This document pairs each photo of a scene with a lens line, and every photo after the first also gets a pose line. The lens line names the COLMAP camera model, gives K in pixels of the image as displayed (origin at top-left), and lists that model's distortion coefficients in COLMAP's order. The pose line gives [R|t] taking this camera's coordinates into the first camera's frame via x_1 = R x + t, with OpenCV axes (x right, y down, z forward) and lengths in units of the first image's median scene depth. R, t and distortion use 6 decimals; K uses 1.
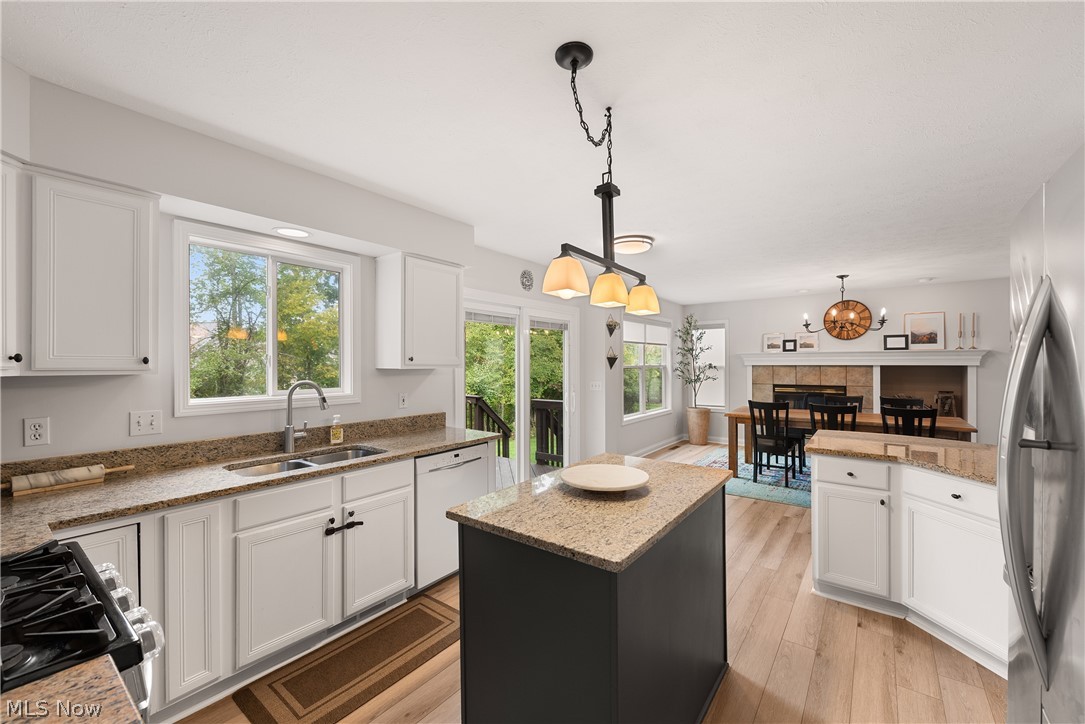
lens RADIAL K [[430.6, 0, 542.0], [0, 430.6, 366.6], [0, 0, 1]] dist [-0.001424, -0.000530]
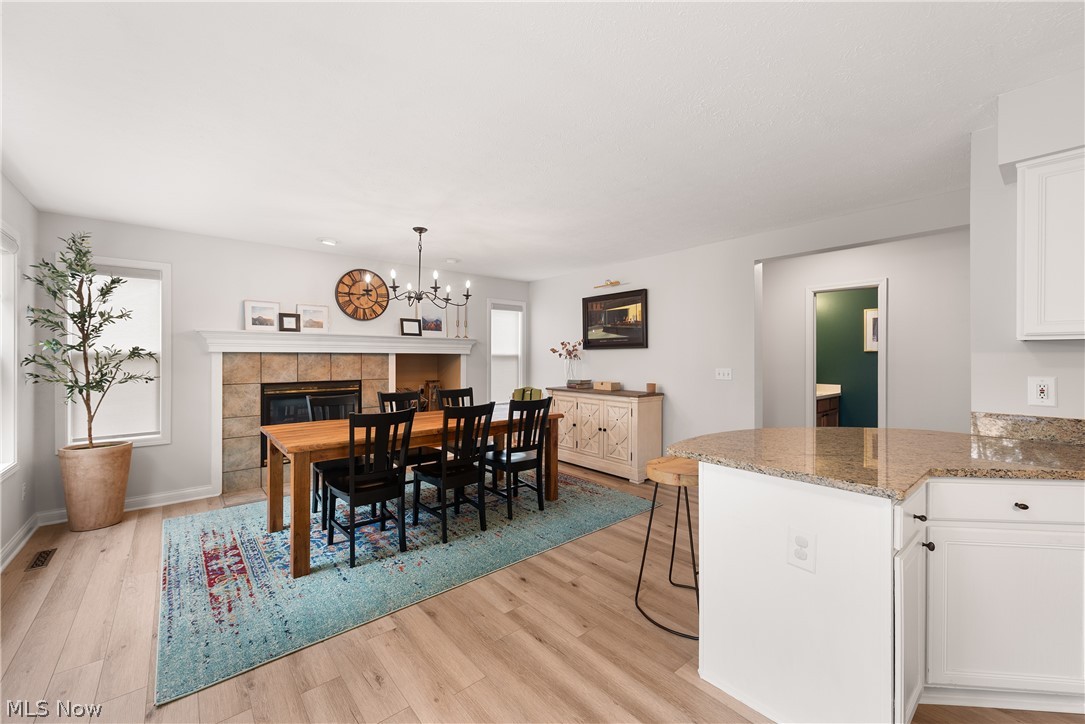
lens RADIAL K [[429.3, 0, 542.6], [0, 429.3, 357.6], [0, 0, 1]] dist [0.002517, -0.000257]
pose [[0.205804, 0.004819, 0.978581, 0.018033], [0.008869, 0.999938, -0.006789, 0.013511], [-0.978553, 0.010076, 0.205748, 0.533010]]
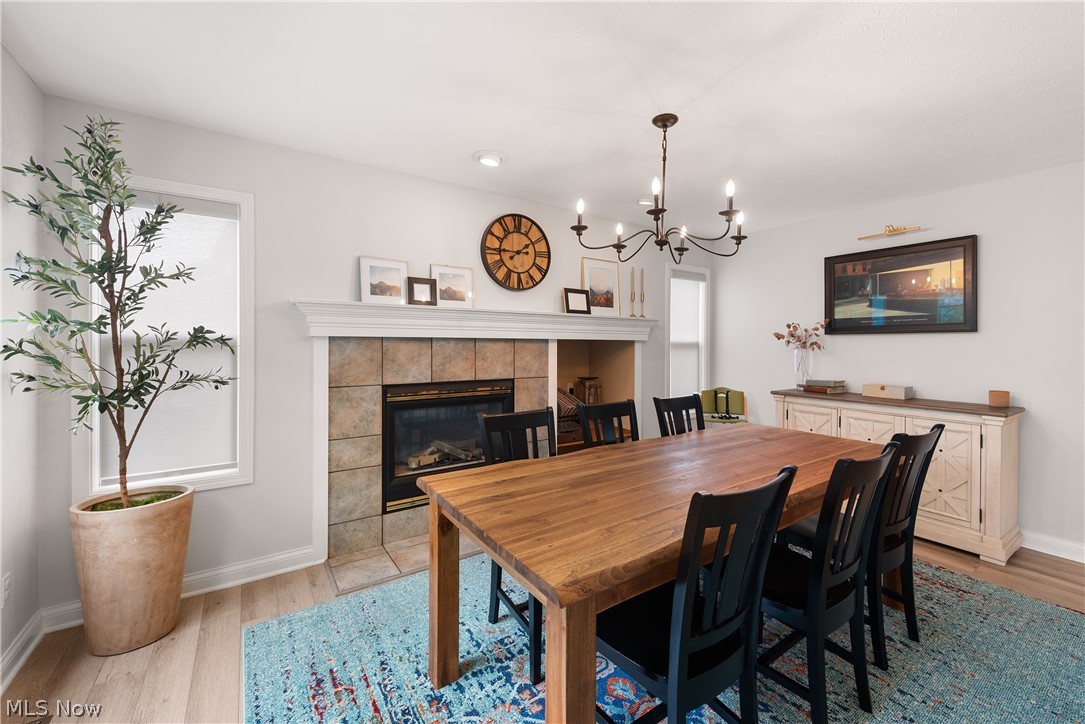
lens RADIAL K [[446.9, 0, 564.9], [0, 446.9, 347.1], [0, 0, 1]] dist [0.016471, -0.004381]
pose [[0.294847, 0.000793, 0.955544, 0.209805], [0.004723, 0.999986, -0.002287, 0.008522], [-0.955533, 0.005187, 0.294839, 0.797700]]
